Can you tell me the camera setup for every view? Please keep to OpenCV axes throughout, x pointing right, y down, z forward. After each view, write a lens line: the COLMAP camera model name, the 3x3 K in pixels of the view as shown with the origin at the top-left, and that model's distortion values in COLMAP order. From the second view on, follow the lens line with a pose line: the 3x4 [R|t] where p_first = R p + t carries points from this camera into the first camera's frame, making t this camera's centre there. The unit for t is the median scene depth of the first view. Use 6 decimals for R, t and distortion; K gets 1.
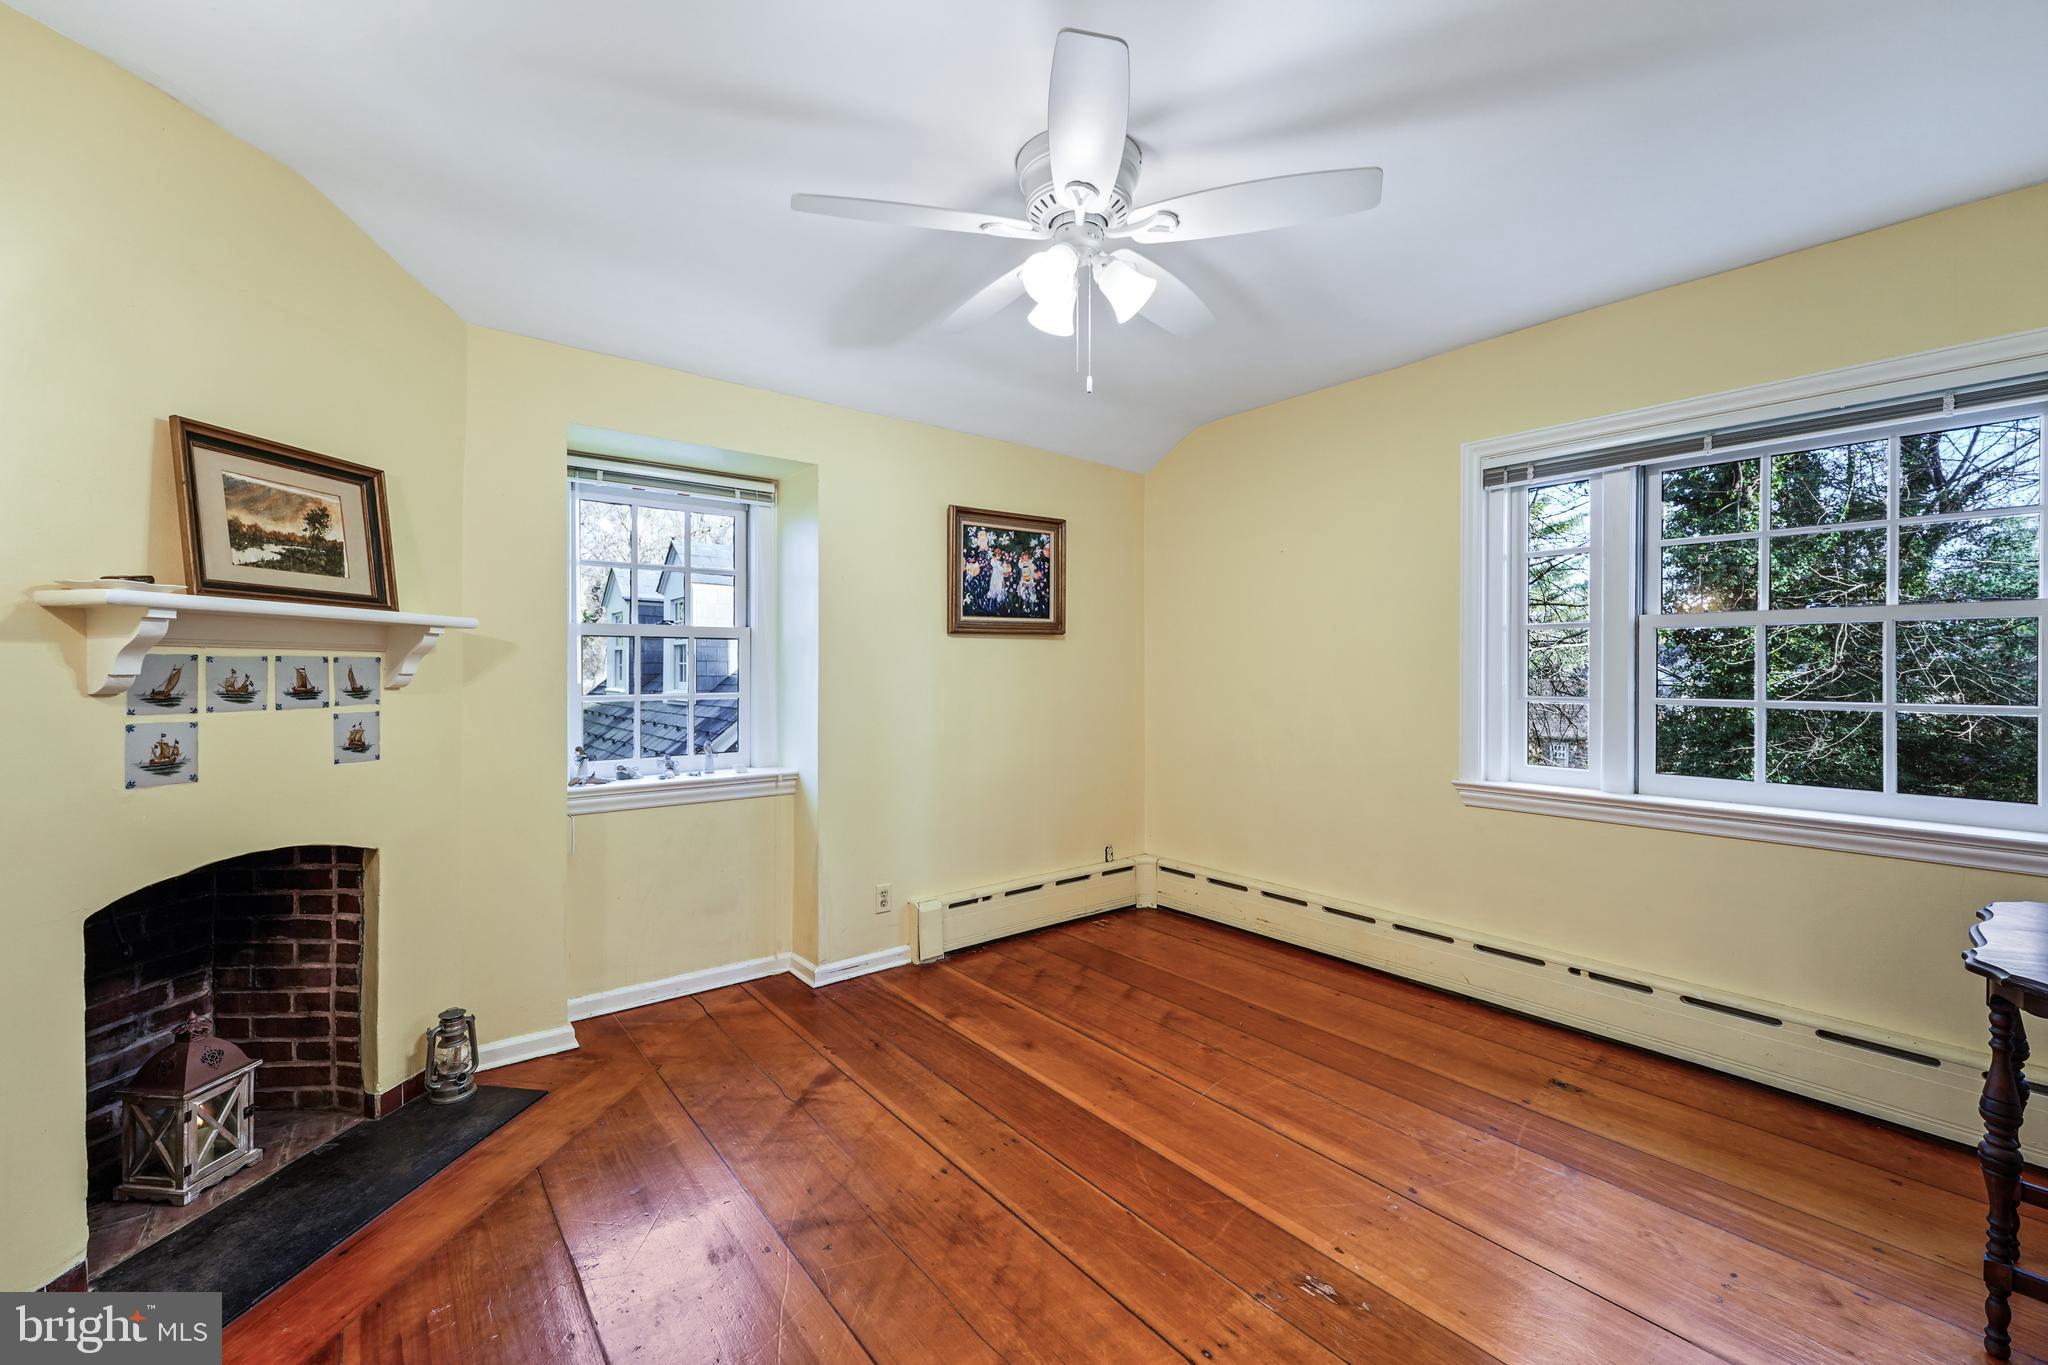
lens RADIAL K [[856.0, 0, 1012.0], [0, 856.0, 670.4], [0, 0, 1]] dist [-0.000288, -0.000132]
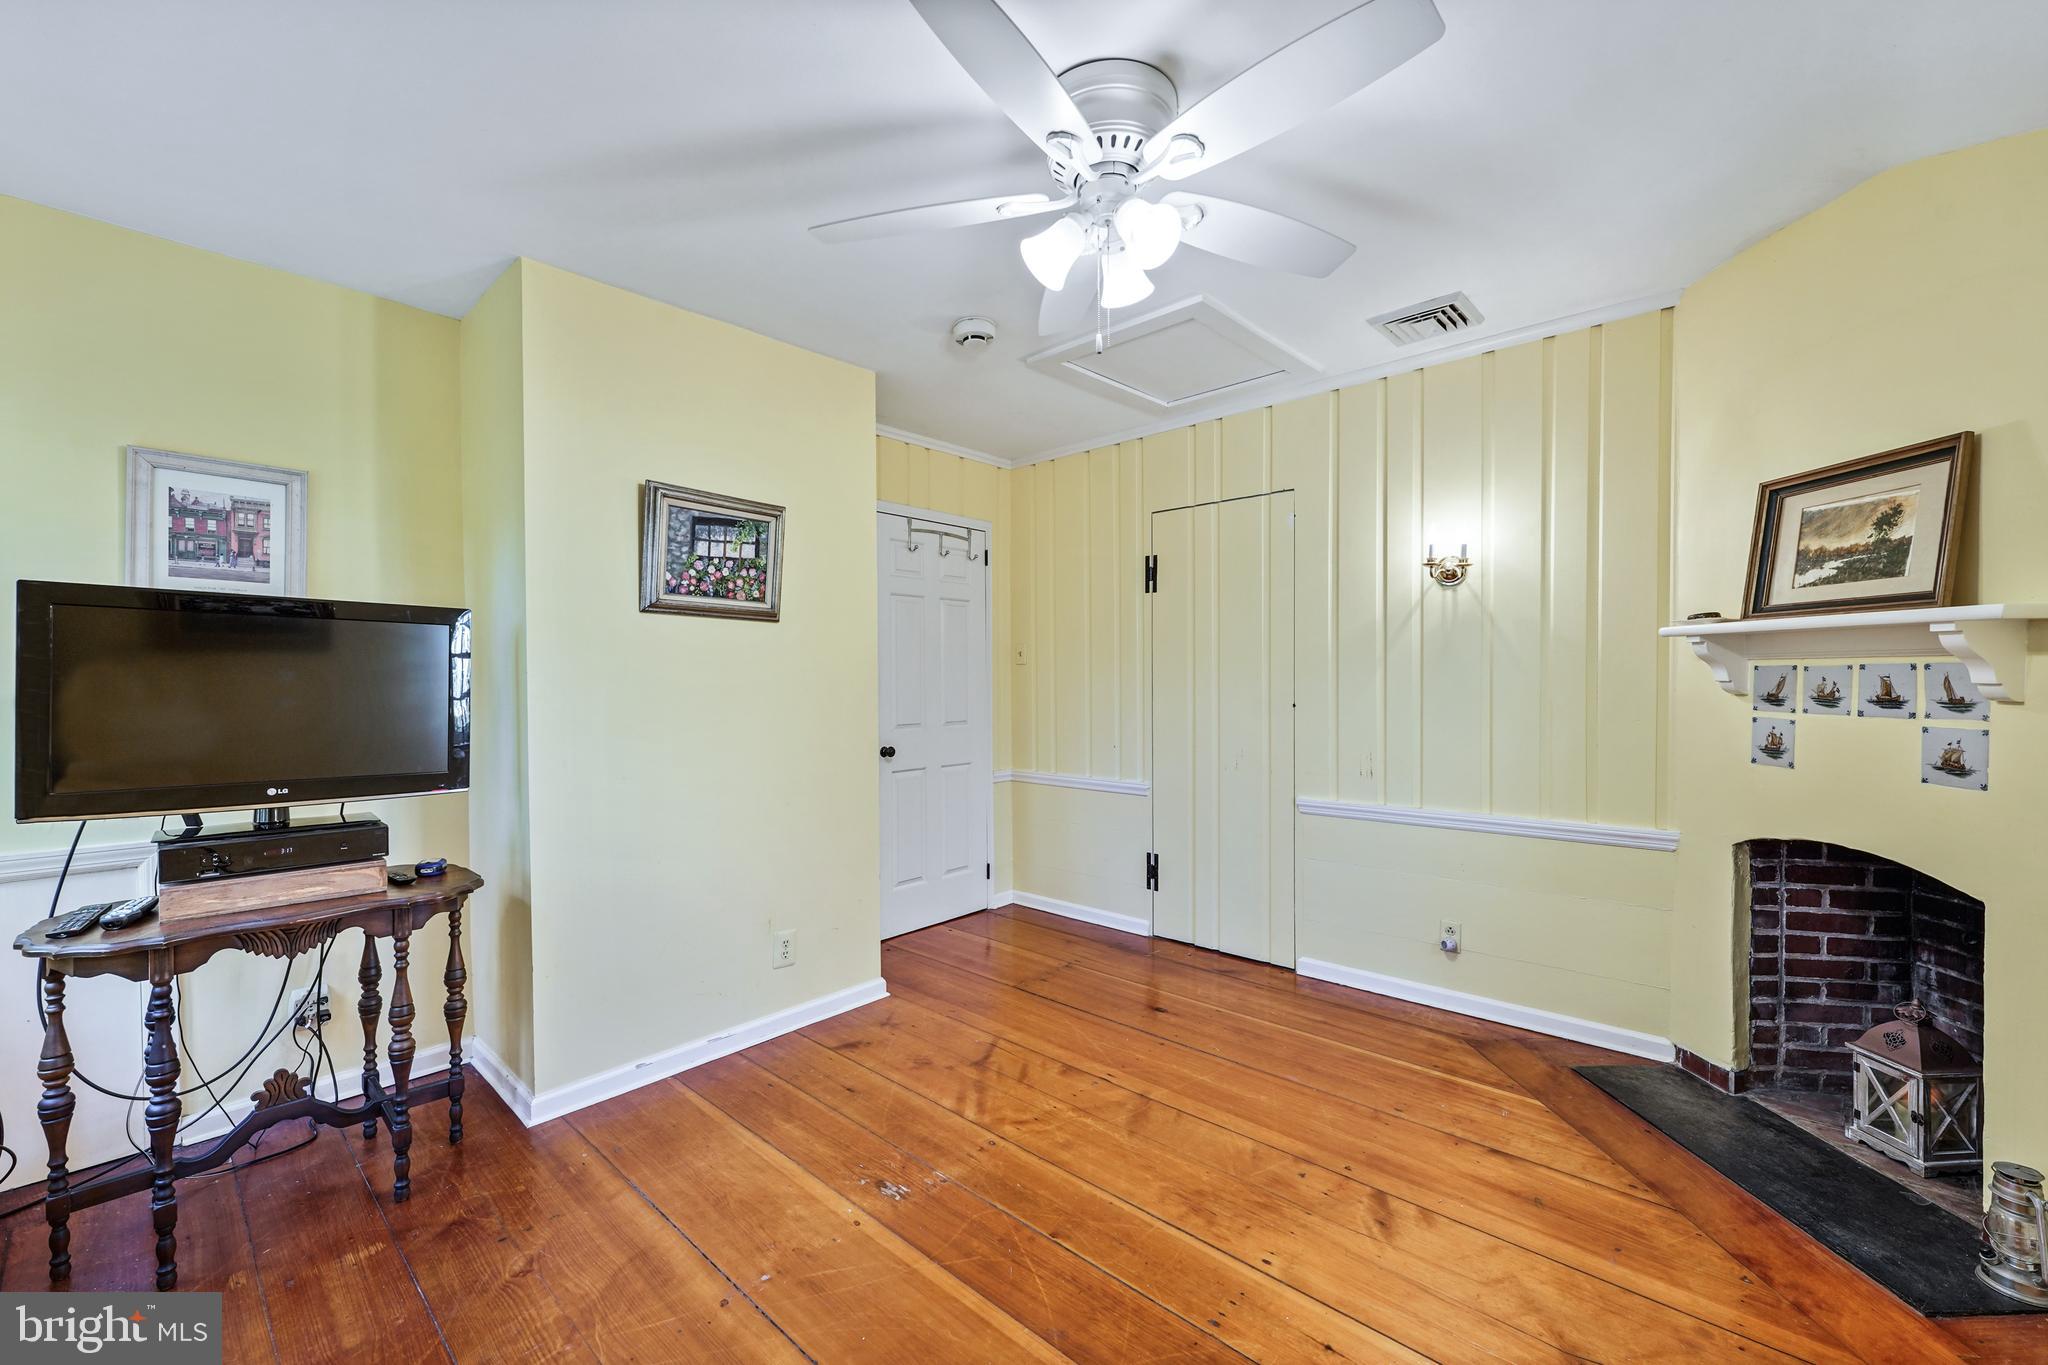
lens RADIAL K [[856.0, 0, 1012.0], [0, 856.0, 670.4], [0, 0, 1]] dist [-0.000288, -0.000132]
pose [[-0.987030, 0.004362, -0.160475, 0.321232], [0.005269, 0.999972, -0.005231, -0.009511], [0.160448, -0.006009, -0.987026, 1.865933]]
